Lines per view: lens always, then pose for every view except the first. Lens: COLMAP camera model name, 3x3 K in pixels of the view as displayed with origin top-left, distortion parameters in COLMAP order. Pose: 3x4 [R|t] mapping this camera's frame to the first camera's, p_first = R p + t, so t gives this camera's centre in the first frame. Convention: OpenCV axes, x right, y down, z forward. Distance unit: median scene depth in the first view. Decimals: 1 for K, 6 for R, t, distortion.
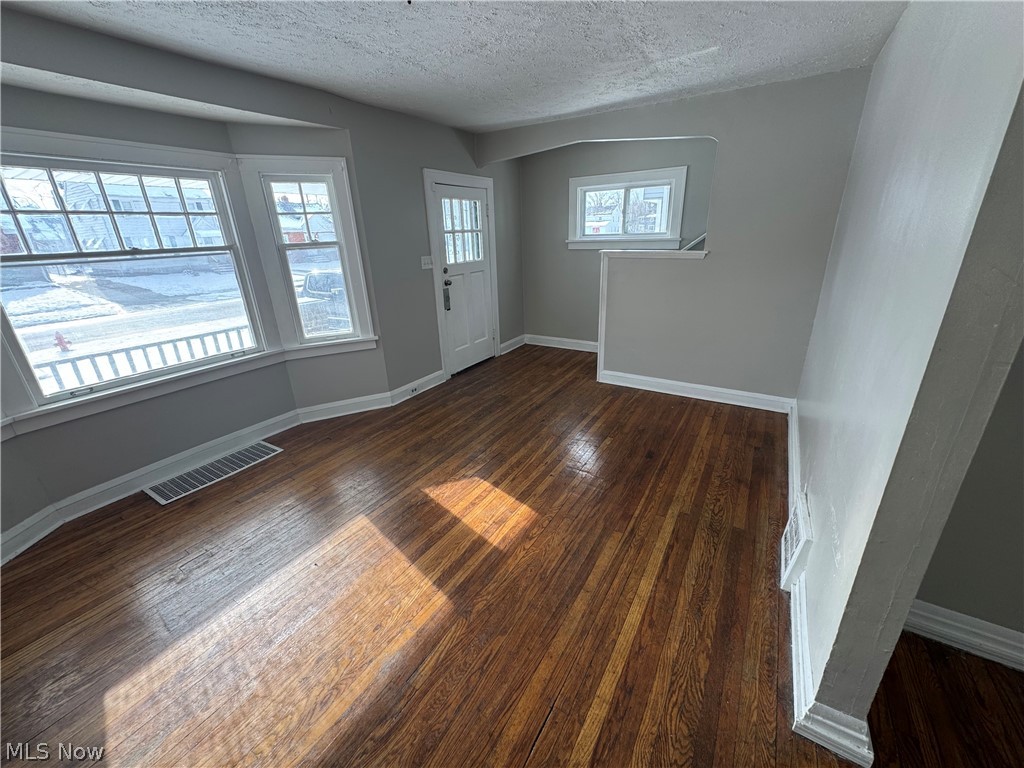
lens RADIAL K [[408.0, 0, 512.4], [0, 408.0, 384.1], [0, 0, 1]] dist [0.002565, 0.000153]
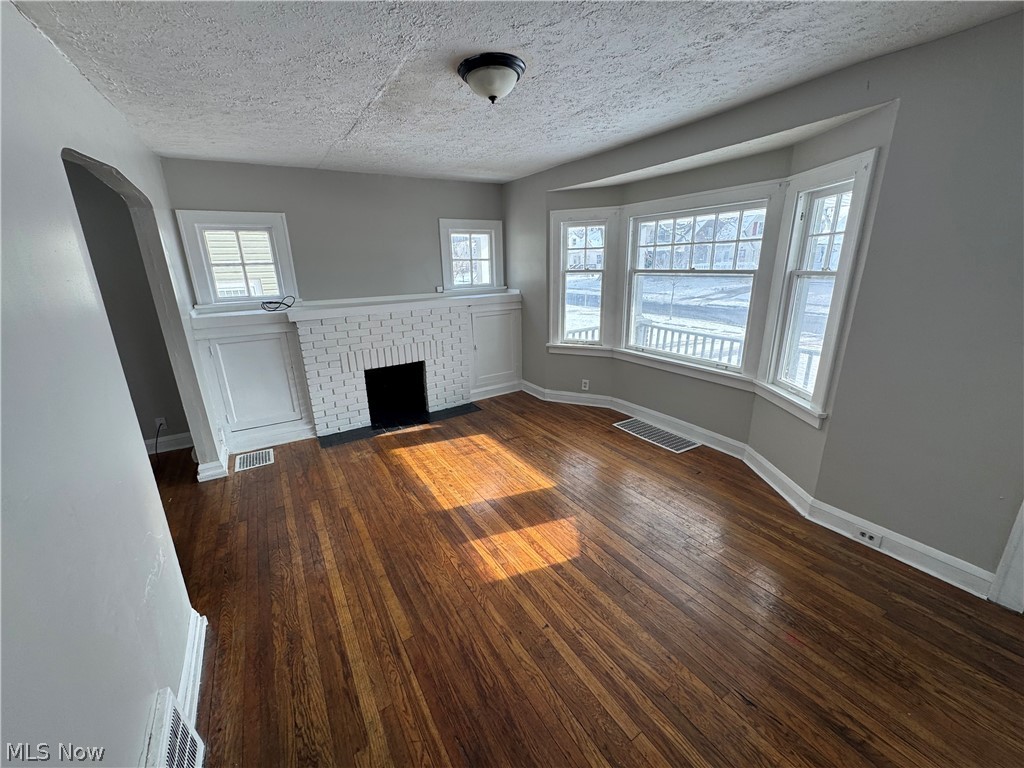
lens RADIAL K [[408.0, 0, 511.2], [0, 408.0, 384.4], [0, 0, 1]] dist [0.002565, 0.000153]
pose [[-0.450367, 0.296797, -0.842069, 0.668794], [-0.278409, 0.849425, 0.448292, -0.474747], [0.848326, 0.436336, -0.299922, 1.130441]]
